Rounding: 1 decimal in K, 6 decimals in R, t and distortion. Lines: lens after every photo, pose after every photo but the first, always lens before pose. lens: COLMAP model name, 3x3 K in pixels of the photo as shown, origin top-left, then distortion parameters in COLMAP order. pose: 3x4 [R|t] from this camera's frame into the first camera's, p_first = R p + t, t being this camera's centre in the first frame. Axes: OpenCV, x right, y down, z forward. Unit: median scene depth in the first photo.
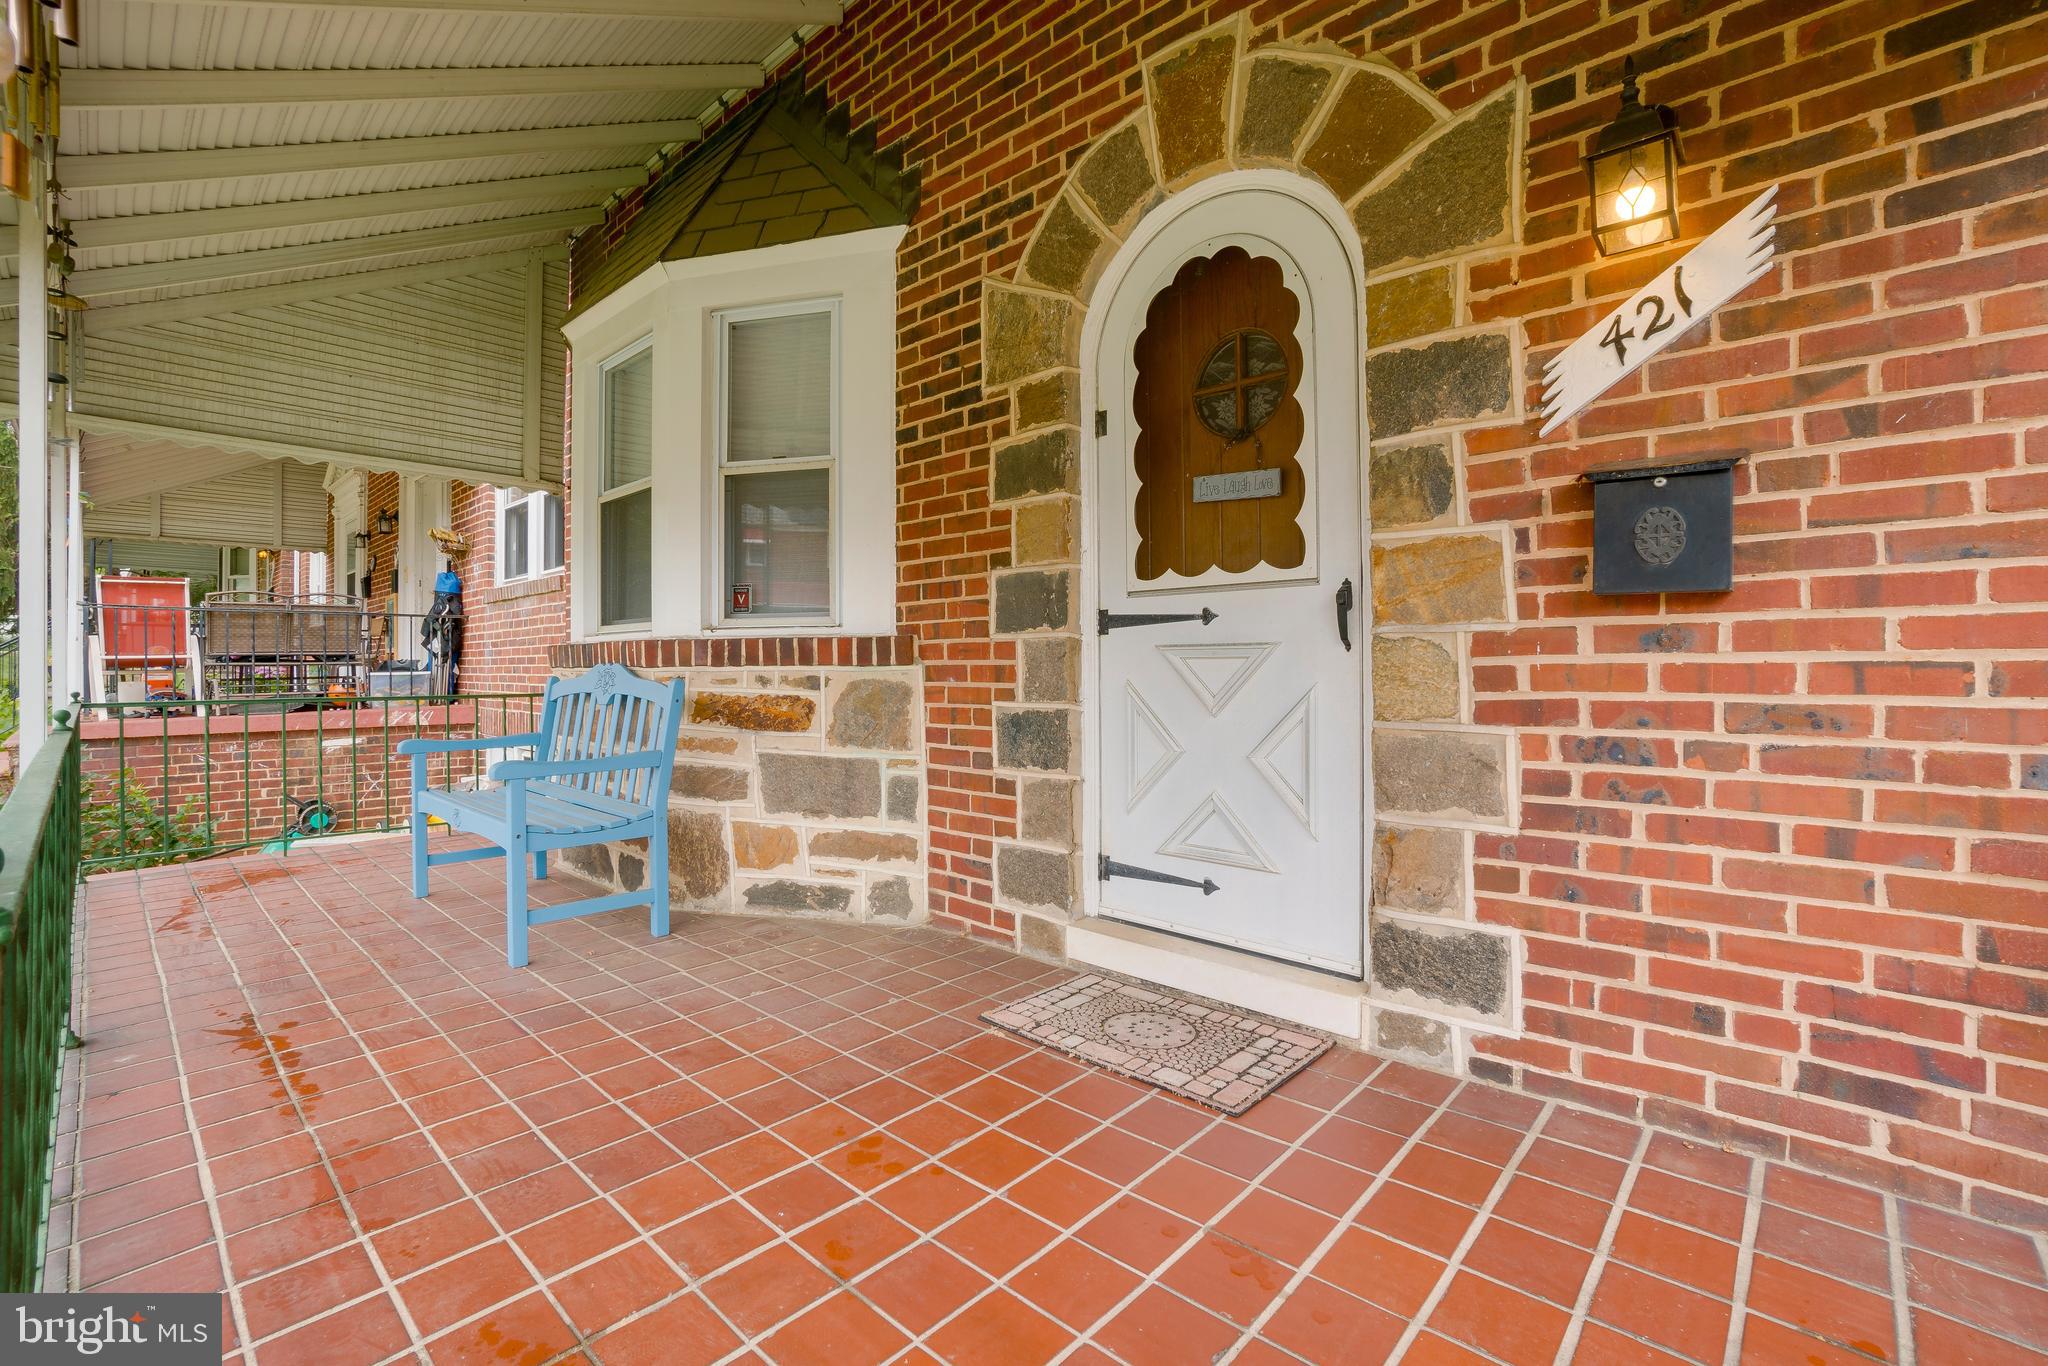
lens RADIAL K [[905.8, 0, 1027.4], [0, 905.8, 665.4], [0, 0, 1]] dist [-0.052736, 0.013303]
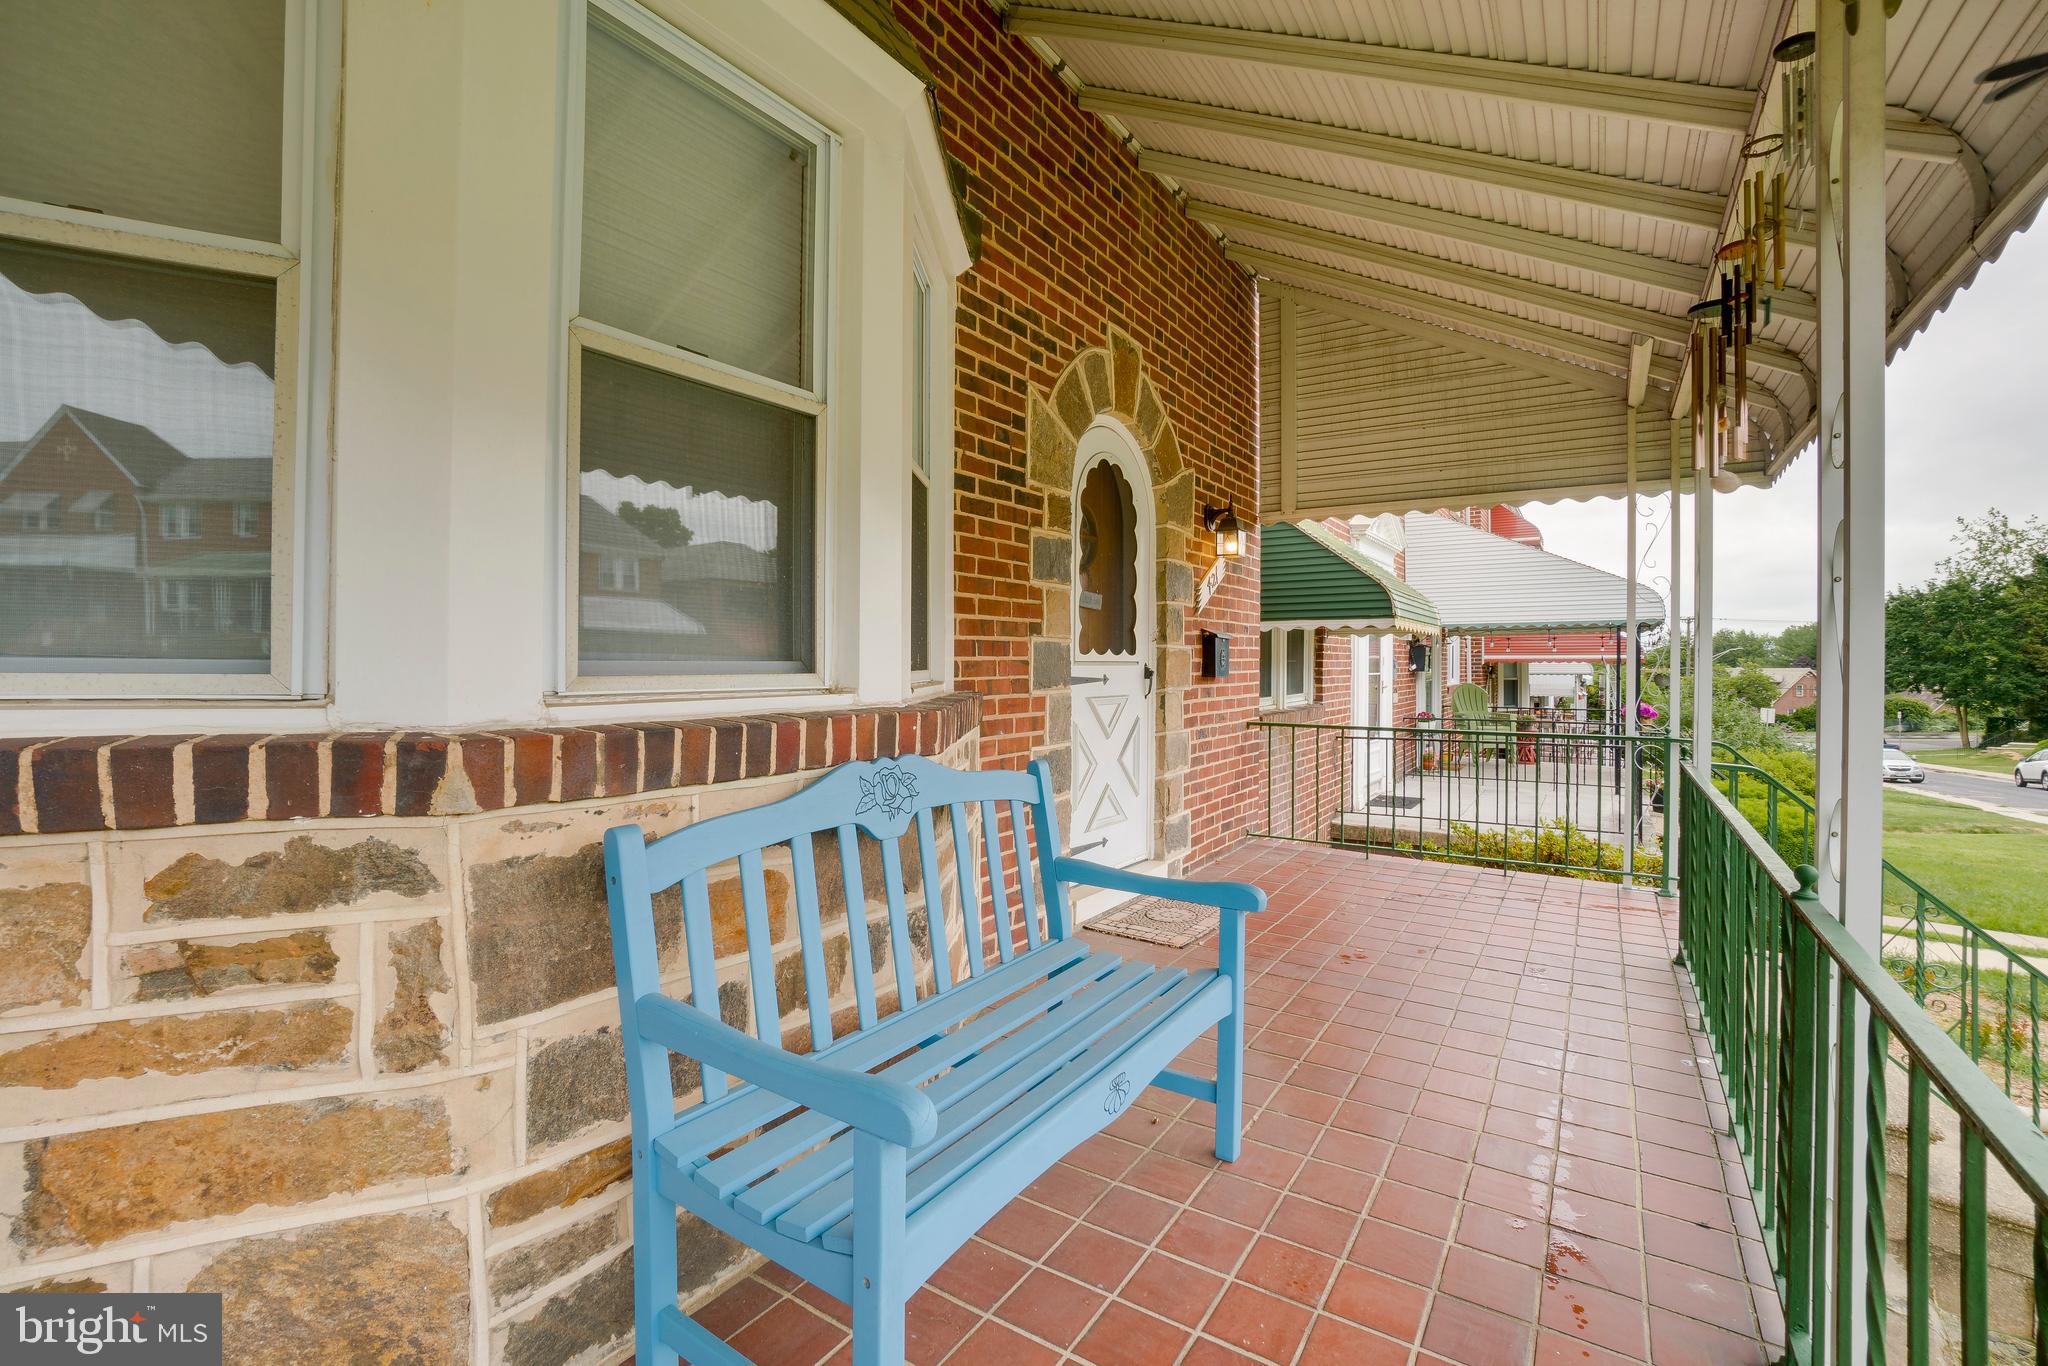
lens RADIAL K [[905.8, 0, 1029.0], [0, 905.8, 672.7], [0, 0, 1]] dist [-0.052736, 0.013303]
pose [[-0.167457, -0.004752, 0.985868, -1.109681], [-0.001623, 0.999988, 0.004544, -0.058494], [-0.985878, -0.000839, -0.167462, 1.110053]]
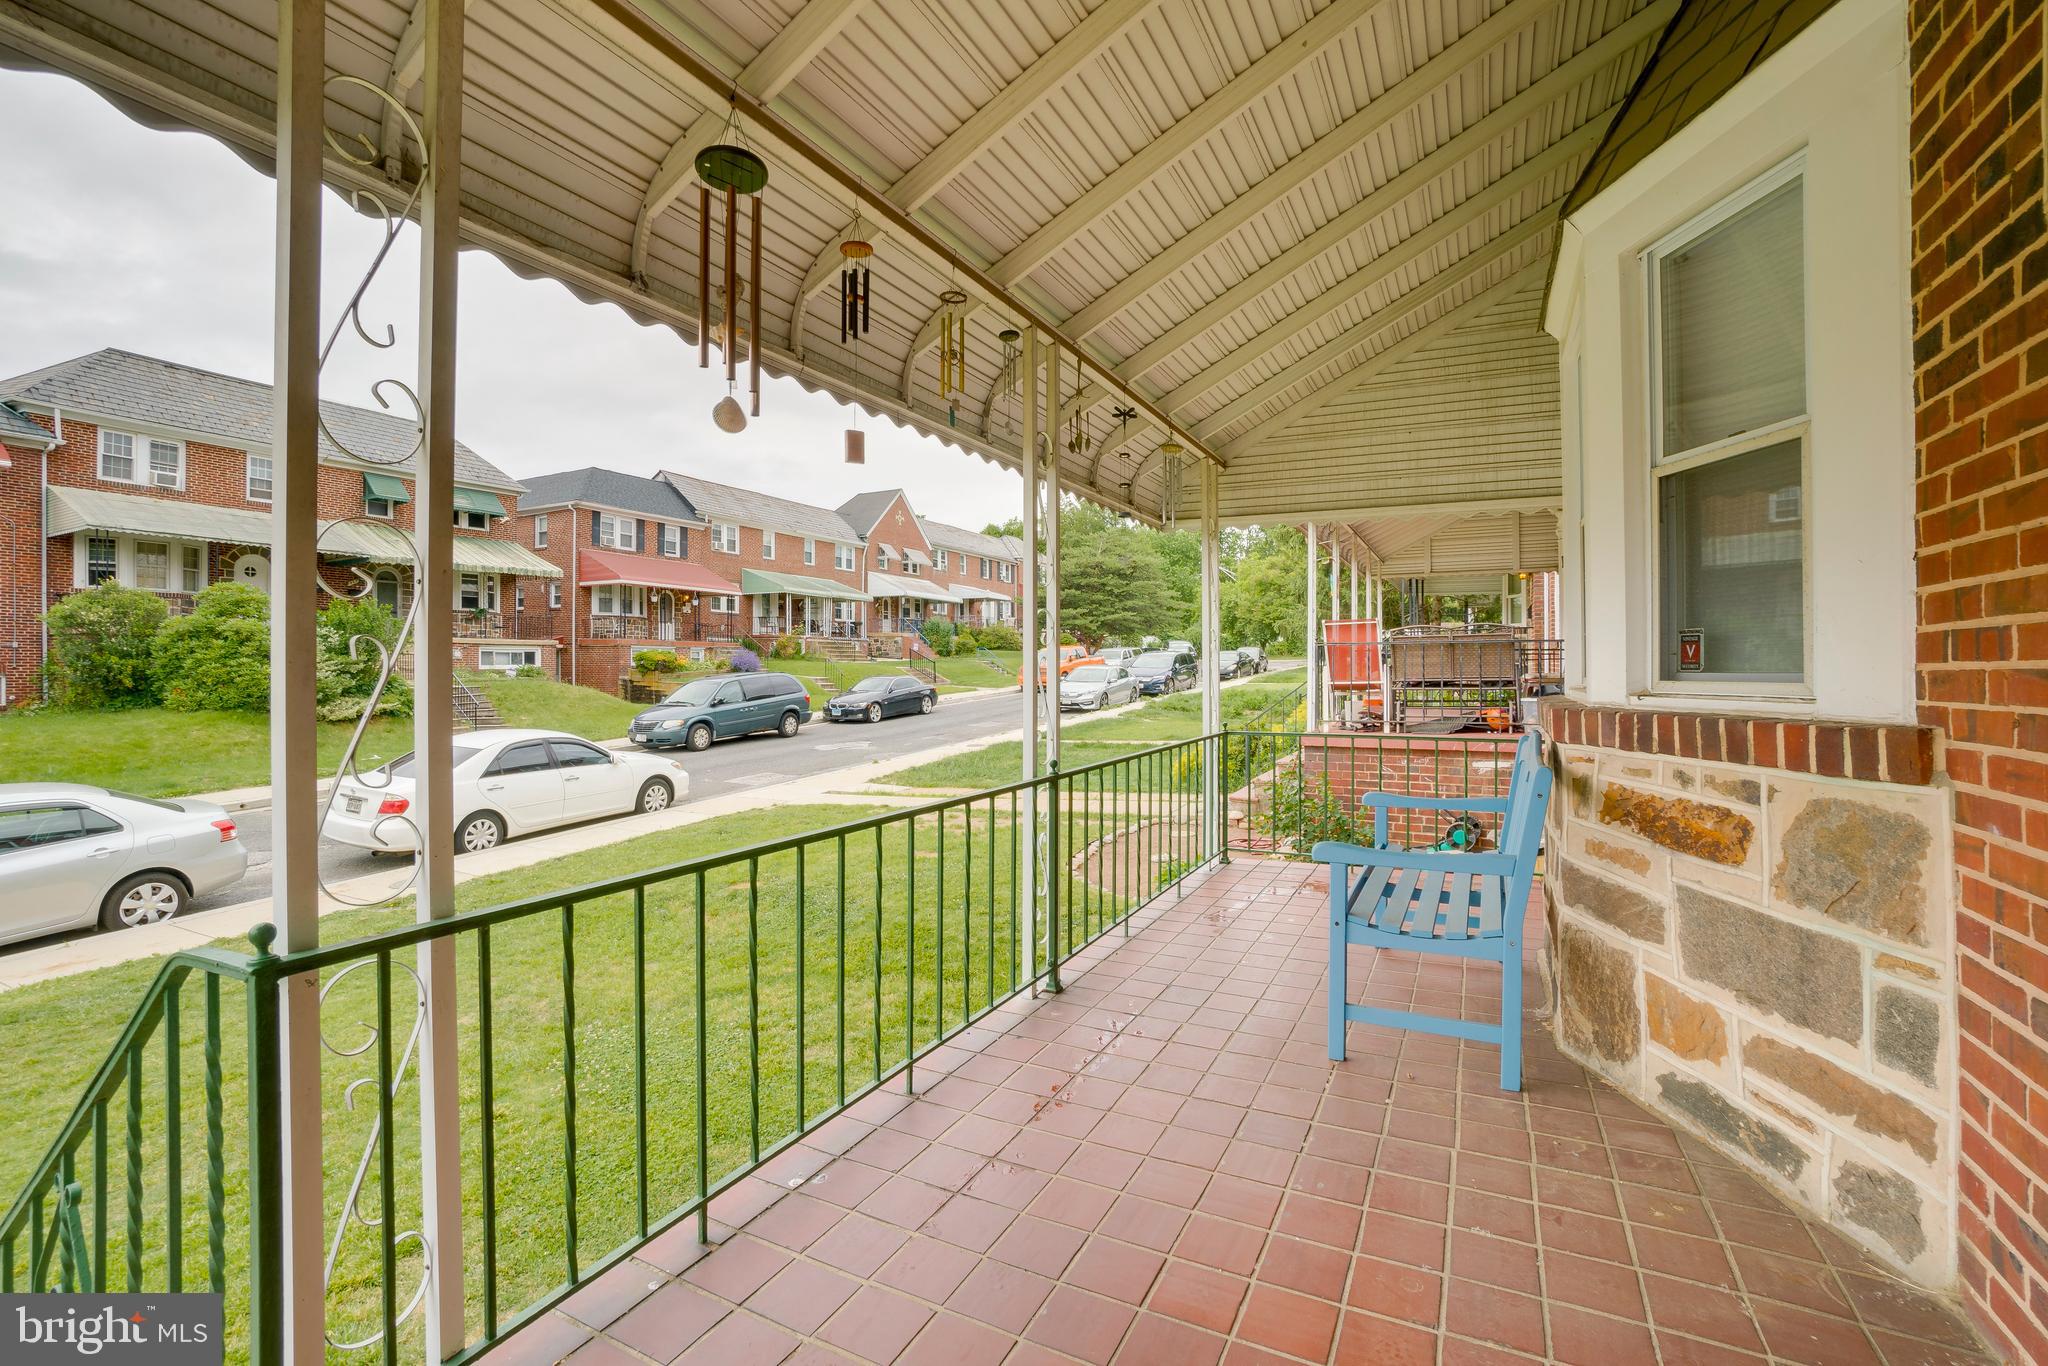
lens RADIAL K [[905.8, 0, 1009.7], [0, 905.8, 667.0], [0, 0, 1]] dist [-0.052736, 0.013303]
pose [[0.252937, 0.006496, -0.967461, 0.221643], [-0.003542, 0.999977, 0.005788, -0.070090], [0.967476, 0.001962, 0.252954, 0.362160]]
